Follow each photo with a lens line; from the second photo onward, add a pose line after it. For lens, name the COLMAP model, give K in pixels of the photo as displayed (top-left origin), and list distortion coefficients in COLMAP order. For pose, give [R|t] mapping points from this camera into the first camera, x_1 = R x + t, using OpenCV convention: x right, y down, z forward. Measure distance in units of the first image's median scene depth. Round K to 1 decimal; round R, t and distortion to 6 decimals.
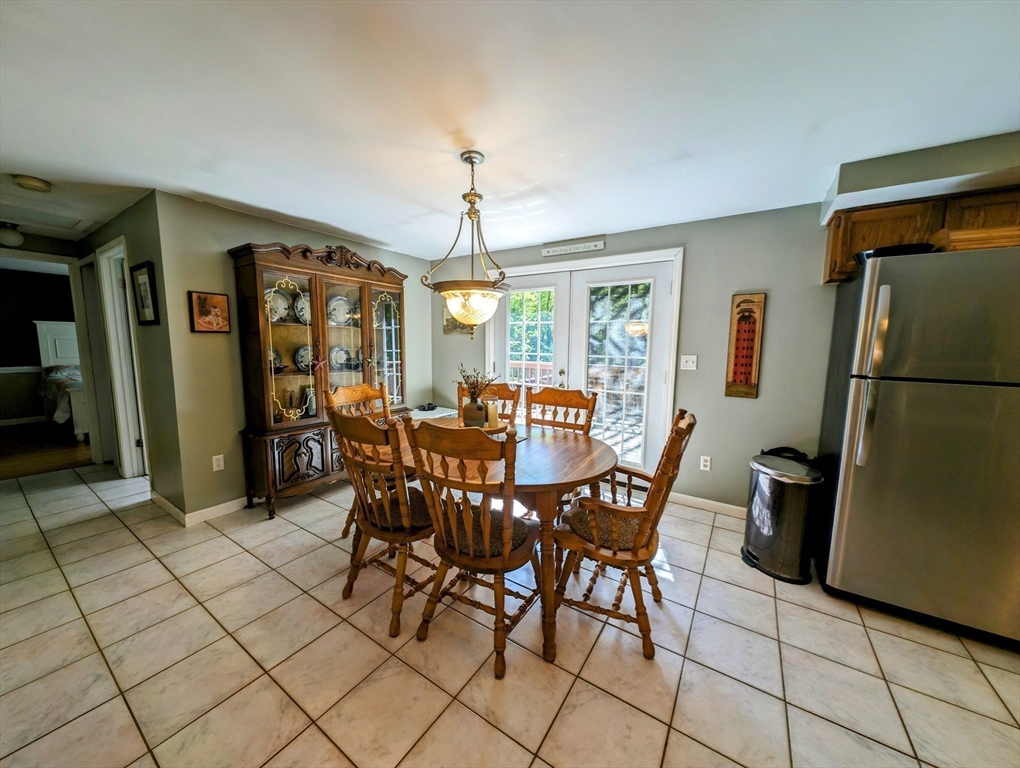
lens RADIAL K [[370.2, 0, 505.0], [0, 370.2, 386.3], [0, 0, 1]] dist [0.012904, -0.005110]
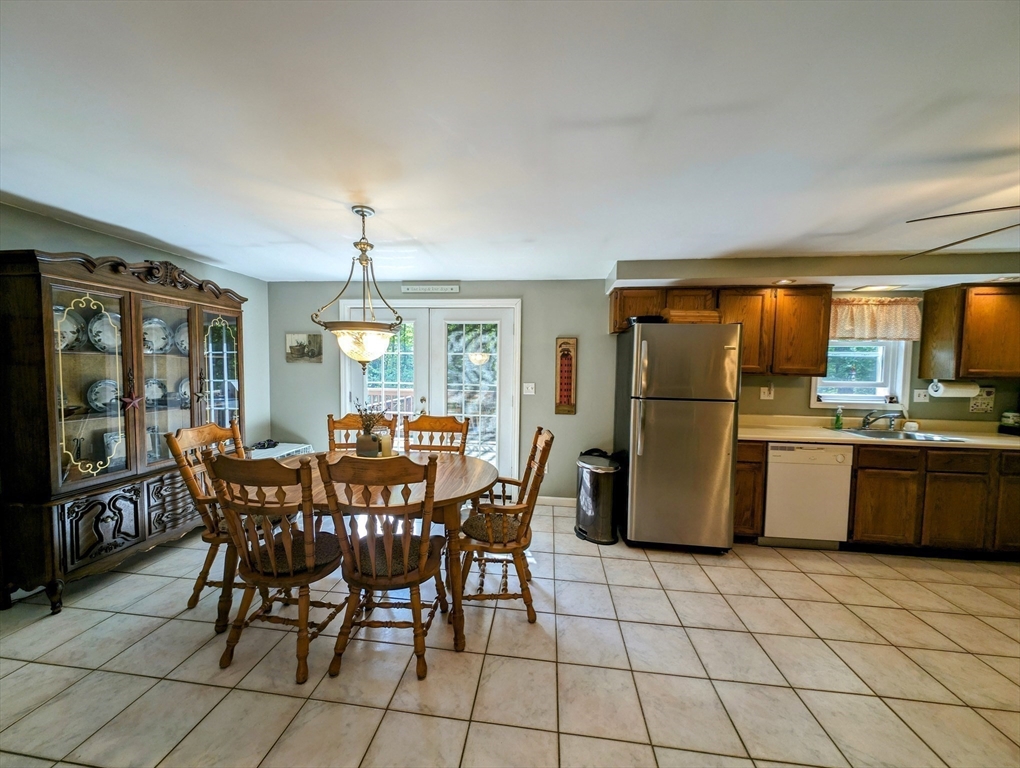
lens RADIAL K [[370.2, 0, 505.0], [0, 370.2, 386.3], [0, 0, 1]] dist [0.012904, -0.005110]
pose [[0.894313, -0.021749, 0.446913, -0.167003], [0.048689, 0.997617, -0.048882, -0.018037], [-0.444785, 0.065475, 0.893241, -0.104688]]
